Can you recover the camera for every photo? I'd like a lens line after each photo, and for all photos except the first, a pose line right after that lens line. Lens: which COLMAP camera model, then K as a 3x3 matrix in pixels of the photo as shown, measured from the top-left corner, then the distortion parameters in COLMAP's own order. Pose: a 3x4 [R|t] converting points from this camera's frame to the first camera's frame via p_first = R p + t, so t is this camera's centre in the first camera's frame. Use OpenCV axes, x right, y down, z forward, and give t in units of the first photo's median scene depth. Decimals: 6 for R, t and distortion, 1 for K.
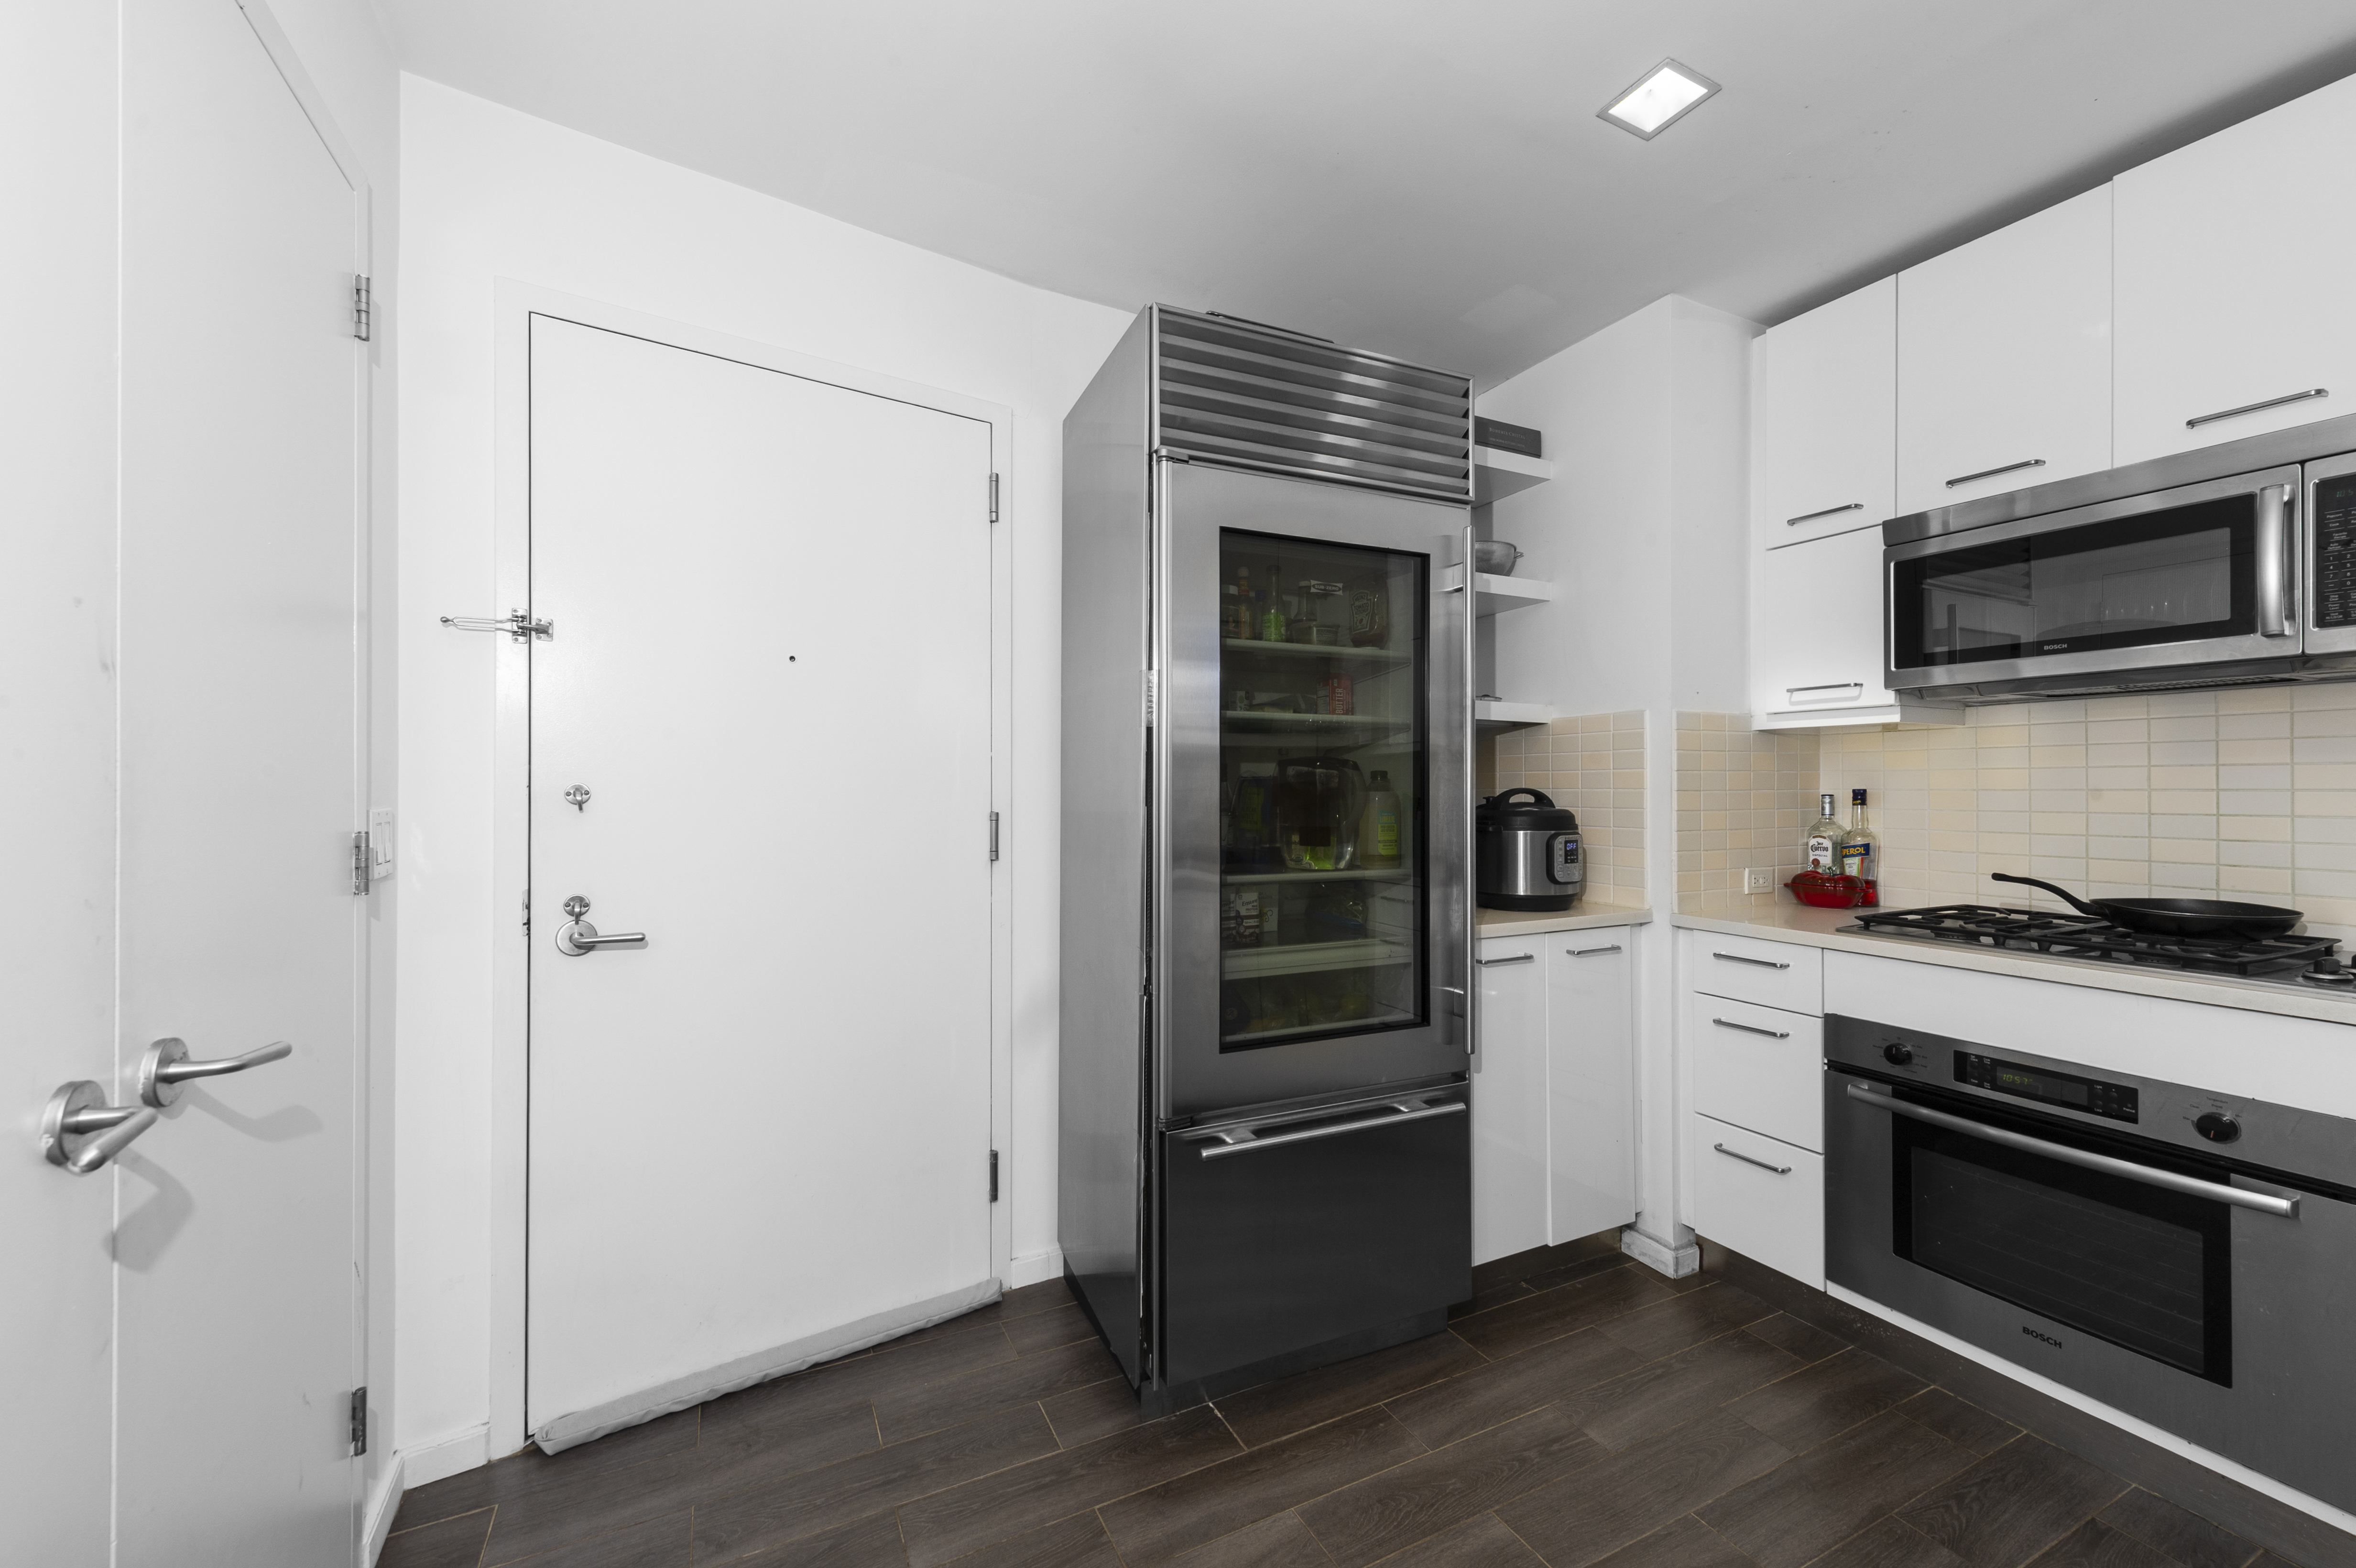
lens RADIAL K [[930.8, 0, 1184.3], [0, 930.8, 783.2], [0, 0, 1]] dist [0.016181, -0.004771]
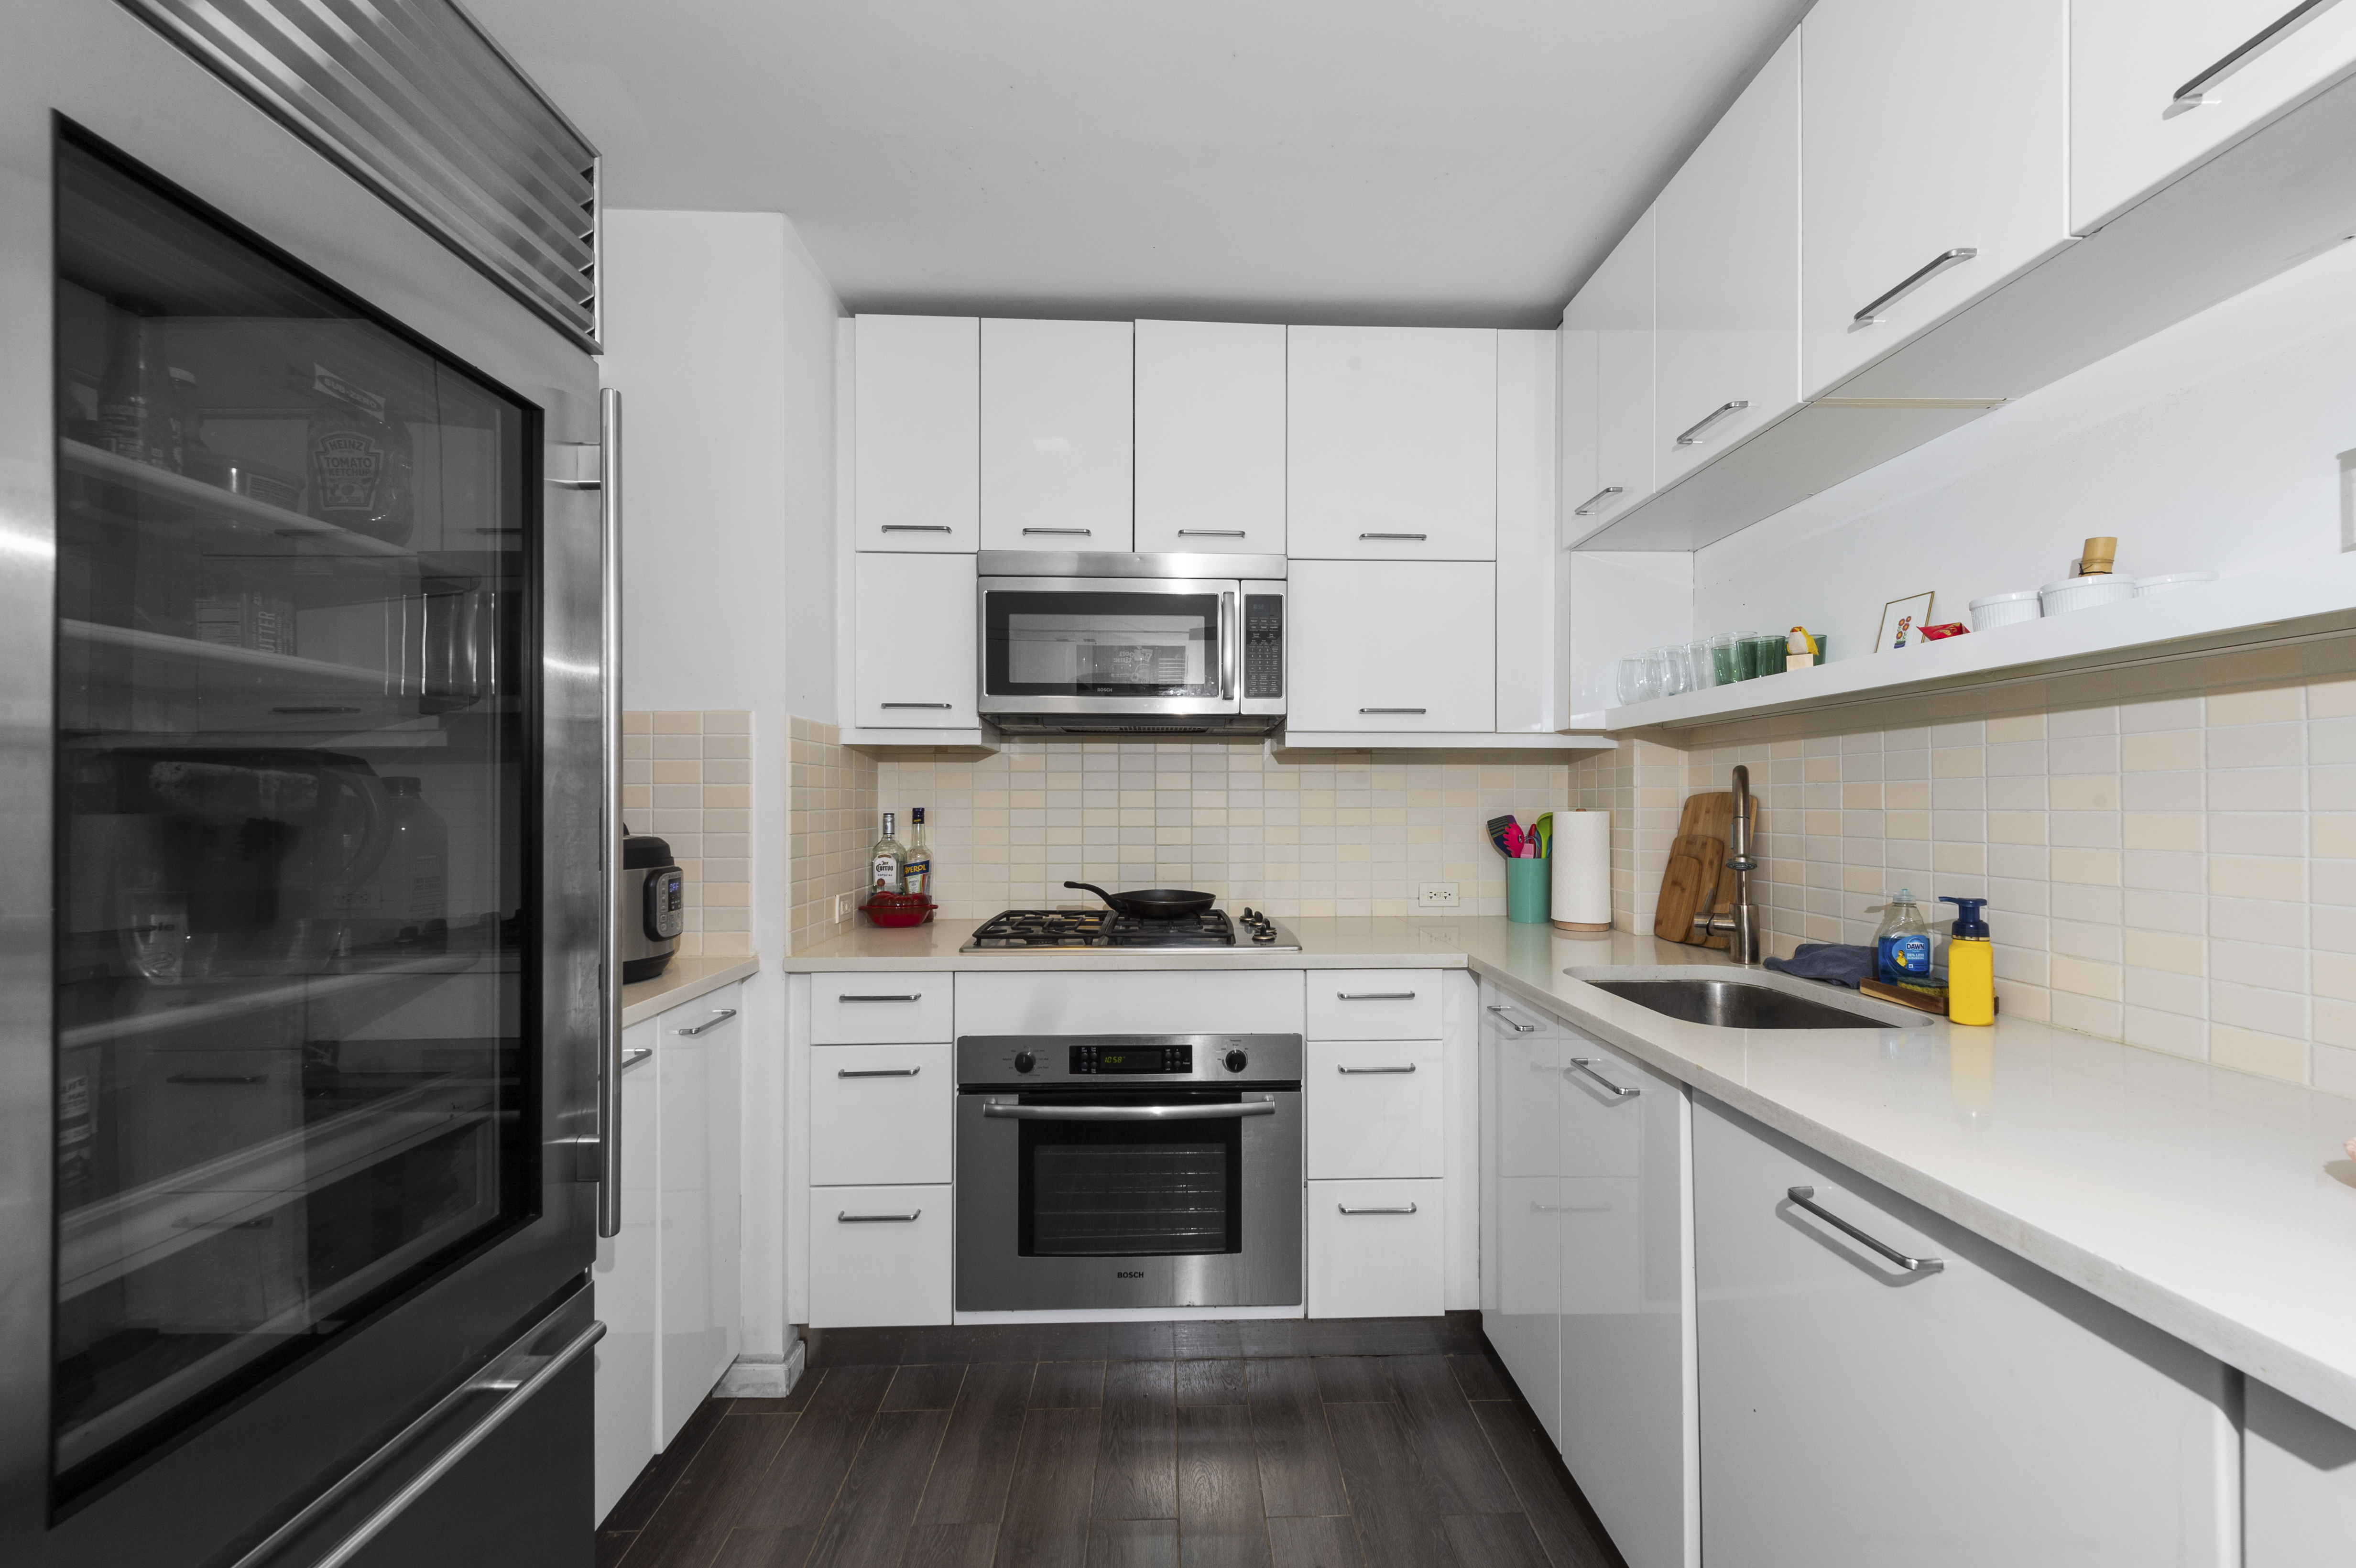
lens RADIAL K [[930.8, 0, 1199.6], [0, 930.8, 801.1], [0, 0, 1]] dist [0.016181, -0.004771]
pose [[0.414949, 0.004592, 0.909833, -0.098180], [-0.005349, 0.999982, -0.002607, -0.000300], [-0.909829, -0.003785, 0.414966, 0.367457]]
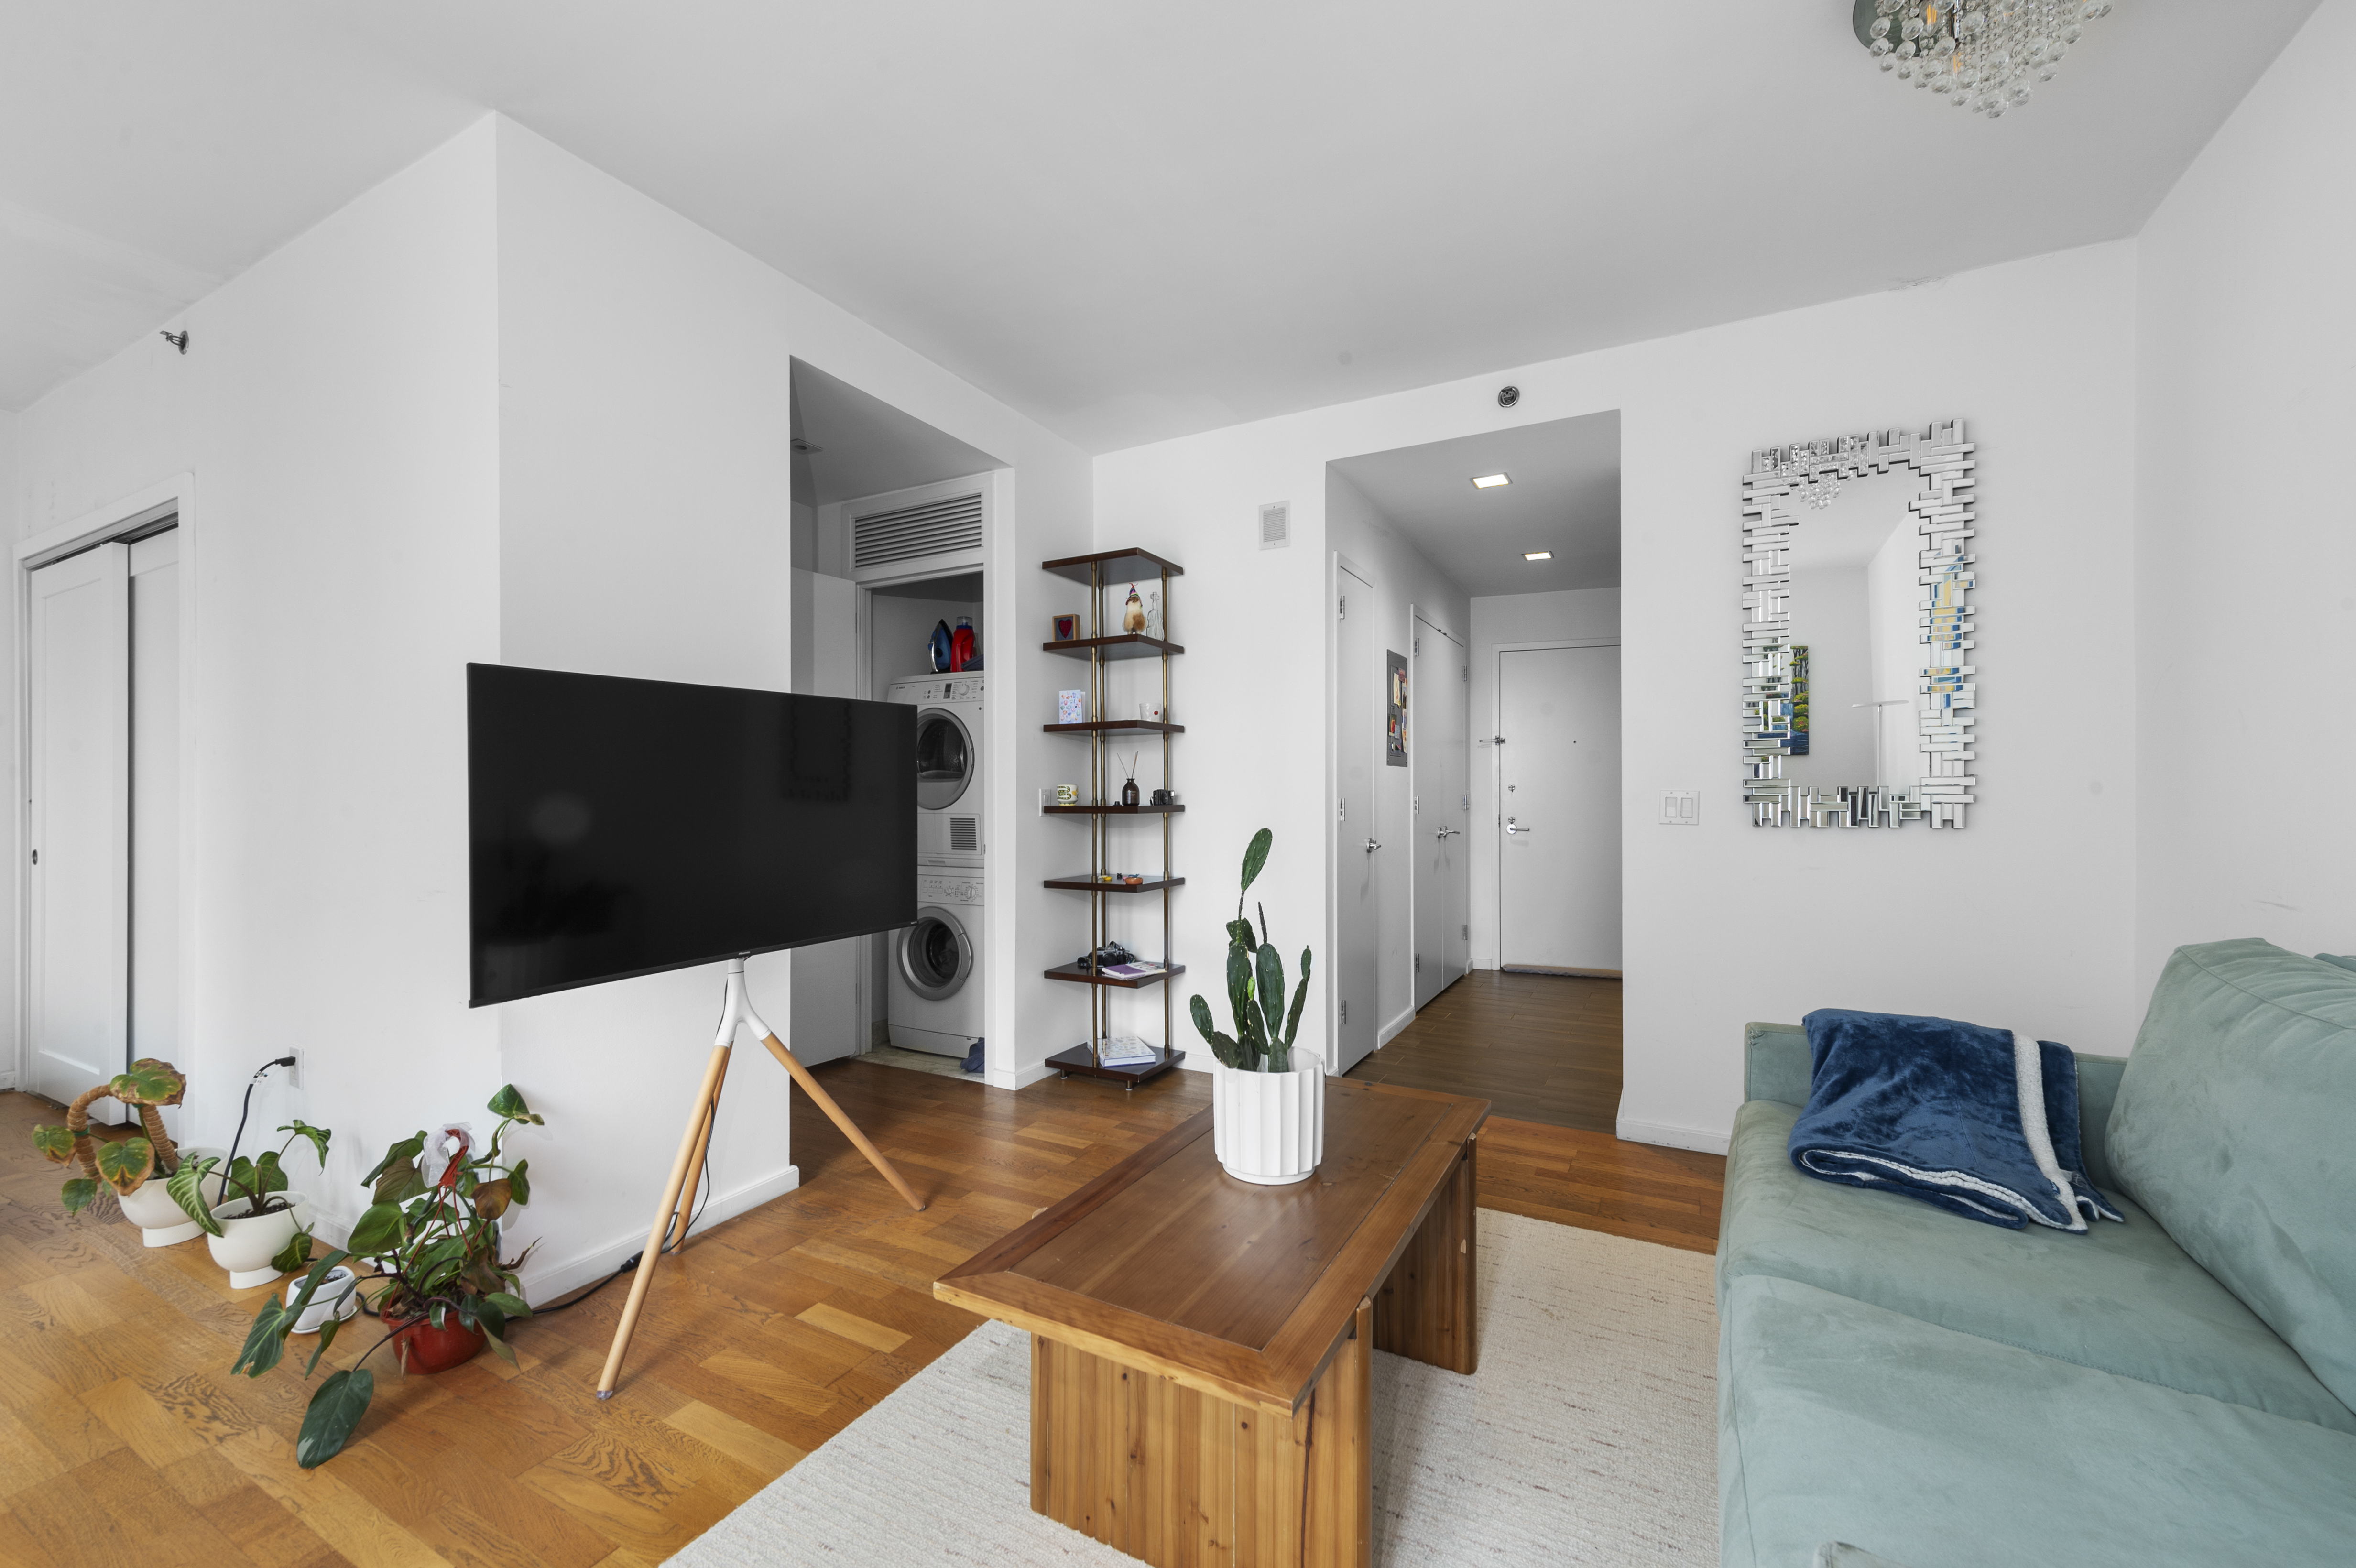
lens RADIAL K [[930.8, 0, 1181.6], [0, 930.8, 791.3], [0, 0, 1]] dist [0.016181, -0.004771]
pose [[0.577809, -0.005869, -0.816151, 0.601770], [0.007975, 0.999967, -0.001544, 0.008760], [0.816133, -0.005617, 0.577836, -0.819510]]
